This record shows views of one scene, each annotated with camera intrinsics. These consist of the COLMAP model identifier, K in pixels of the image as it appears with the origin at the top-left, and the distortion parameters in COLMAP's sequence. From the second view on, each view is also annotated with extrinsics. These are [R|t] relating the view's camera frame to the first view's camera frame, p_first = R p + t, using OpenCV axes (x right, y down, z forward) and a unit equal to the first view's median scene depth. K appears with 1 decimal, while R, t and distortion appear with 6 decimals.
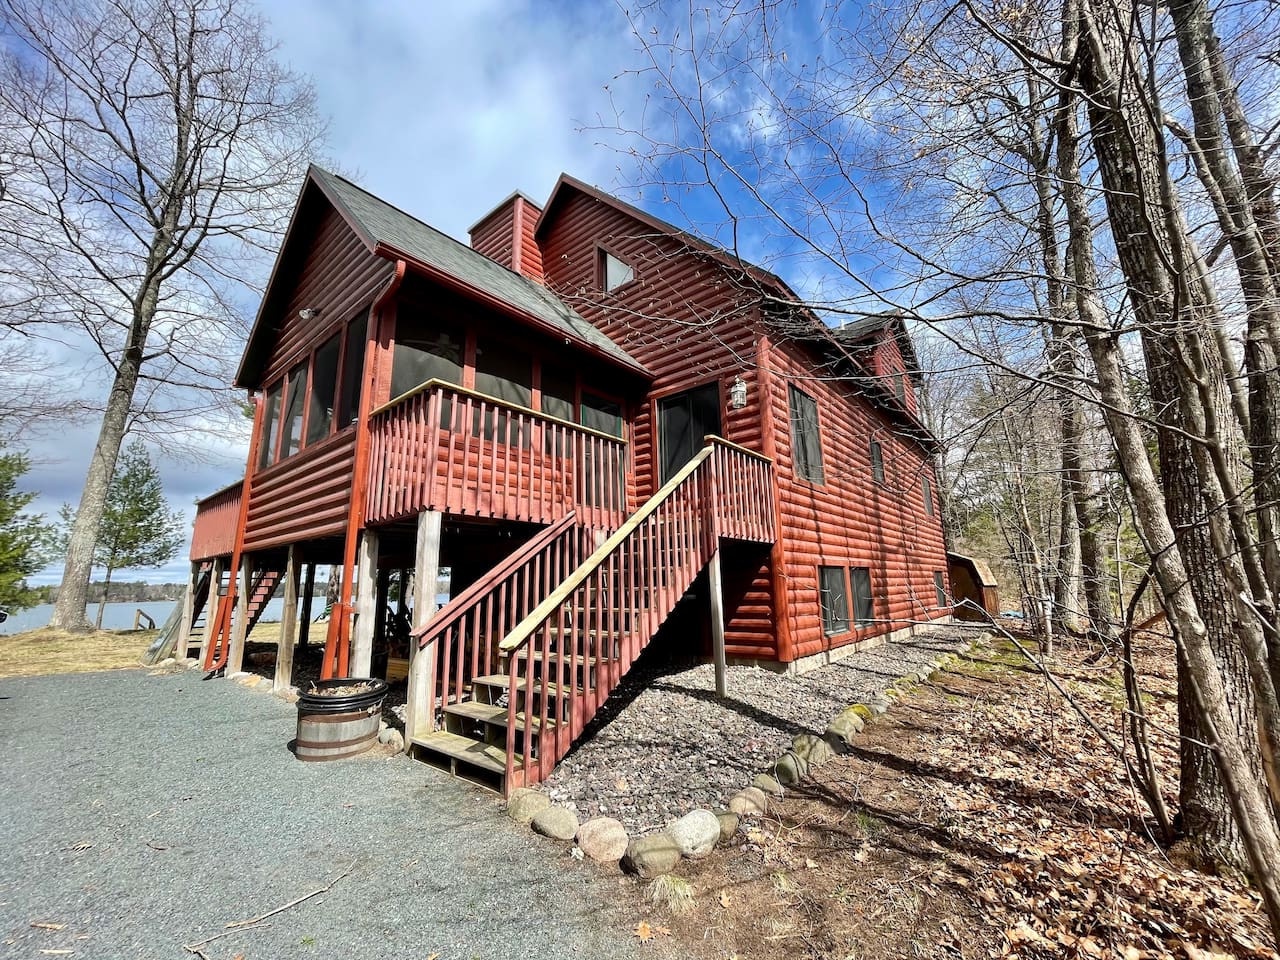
lens RADIAL K [[516.2, 0, 640.0], [0, 516.2, 480.0], [0, 0, 1]] dist [0.000775, 0.000085]
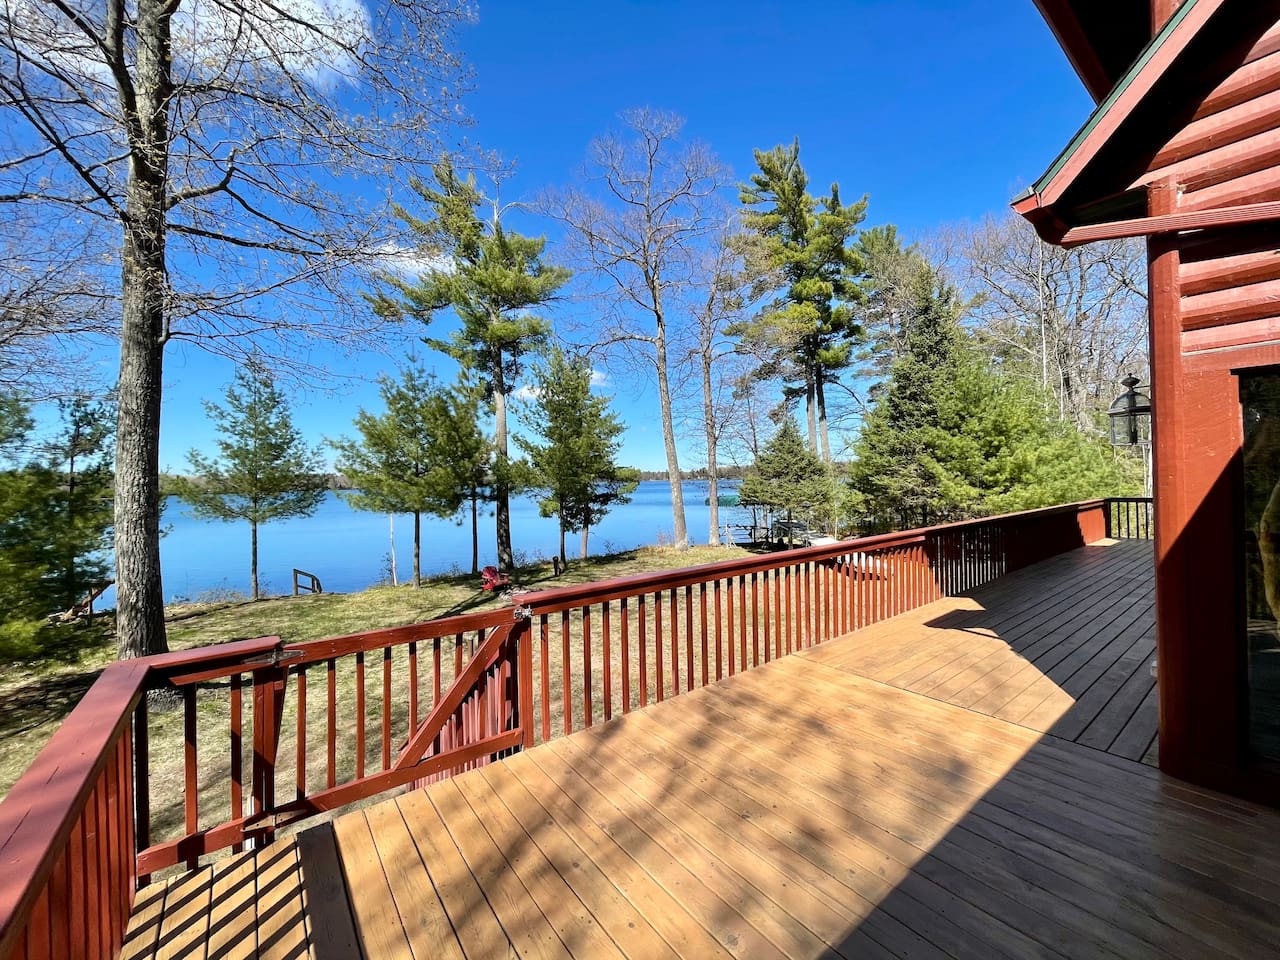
lens RADIAL K [[516.2, 0, 640.0], [0, 516.2, 480.0], [0, 0, 1]] dist [0.000775, 0.000085]
pose [[0.973580, -0.006515, -0.228253, -0.265182], [0.056669, 0.975216, 0.213877, -0.024567], [0.221202, -0.221161, 0.949820, 0.380775]]
